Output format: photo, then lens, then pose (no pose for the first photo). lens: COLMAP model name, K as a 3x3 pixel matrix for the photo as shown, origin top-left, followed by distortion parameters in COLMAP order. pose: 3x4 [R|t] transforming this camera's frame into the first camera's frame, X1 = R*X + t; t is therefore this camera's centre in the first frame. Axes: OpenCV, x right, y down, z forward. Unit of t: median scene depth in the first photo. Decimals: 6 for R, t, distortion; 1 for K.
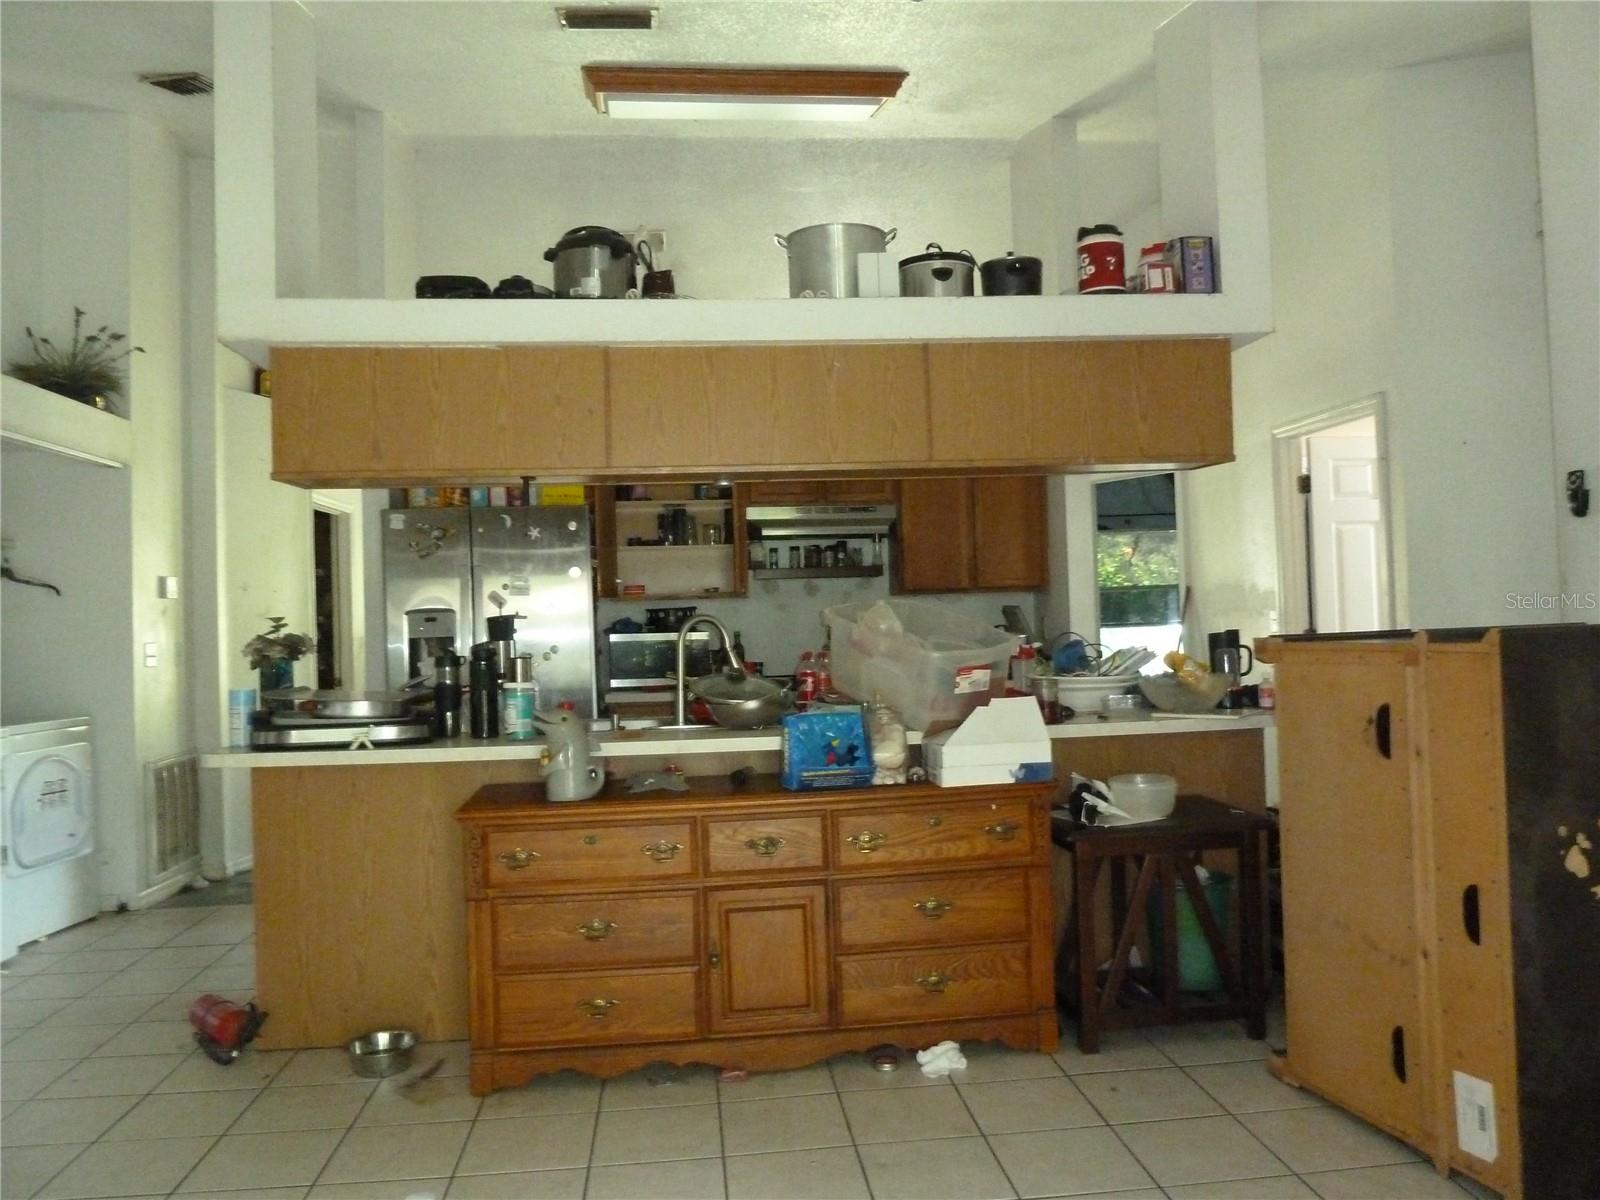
lens RADIAL K [[1198.6, 0, 803.6], [0, 1198.6, 597.2], [0, 0, 1]] dist [-0.017349, -0.004694]
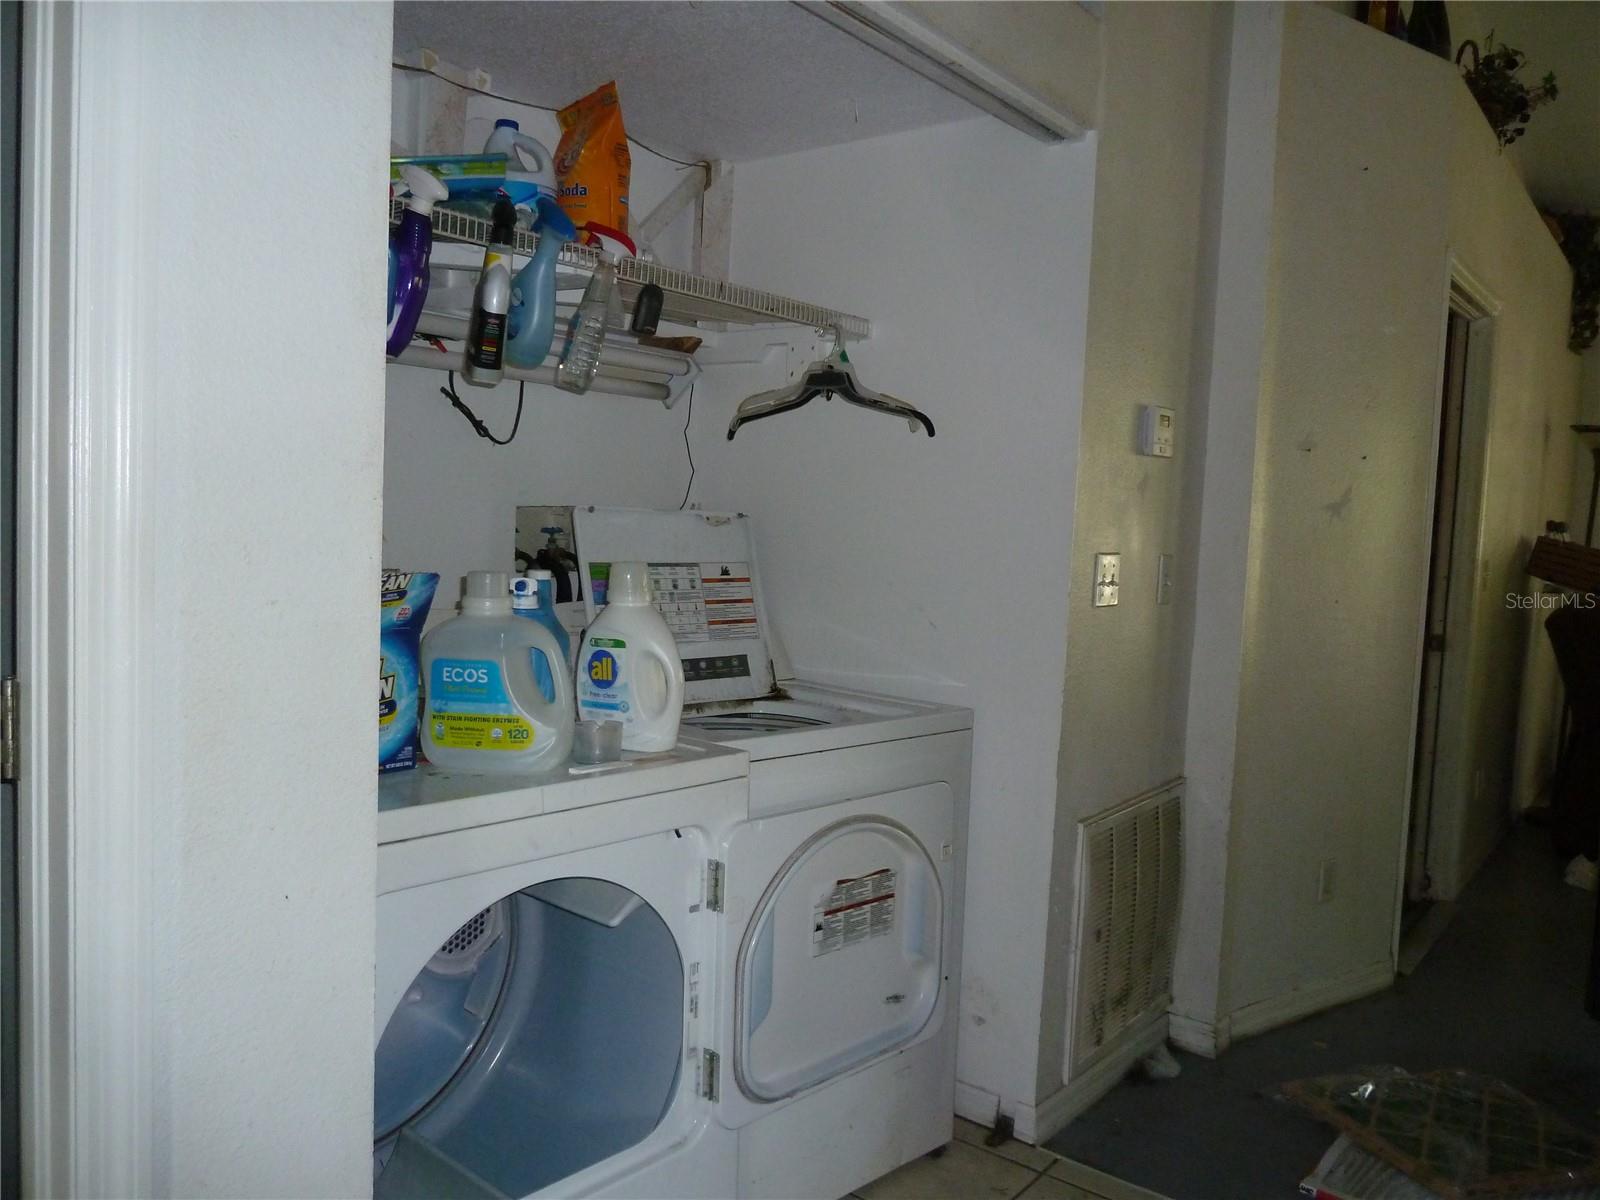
lens RADIAL K [[1198.6, 0, 801.7], [0, 1198.6, 598.8], [0, 0, 1]] dist [-0.017349, -0.004694]
pose [[0.704587, 0.122081, -0.699037, -0.346872], [-0.062551, 0.991941, 0.110187, 0.012668], [0.706855, -0.033911, 0.706545, 0.659298]]
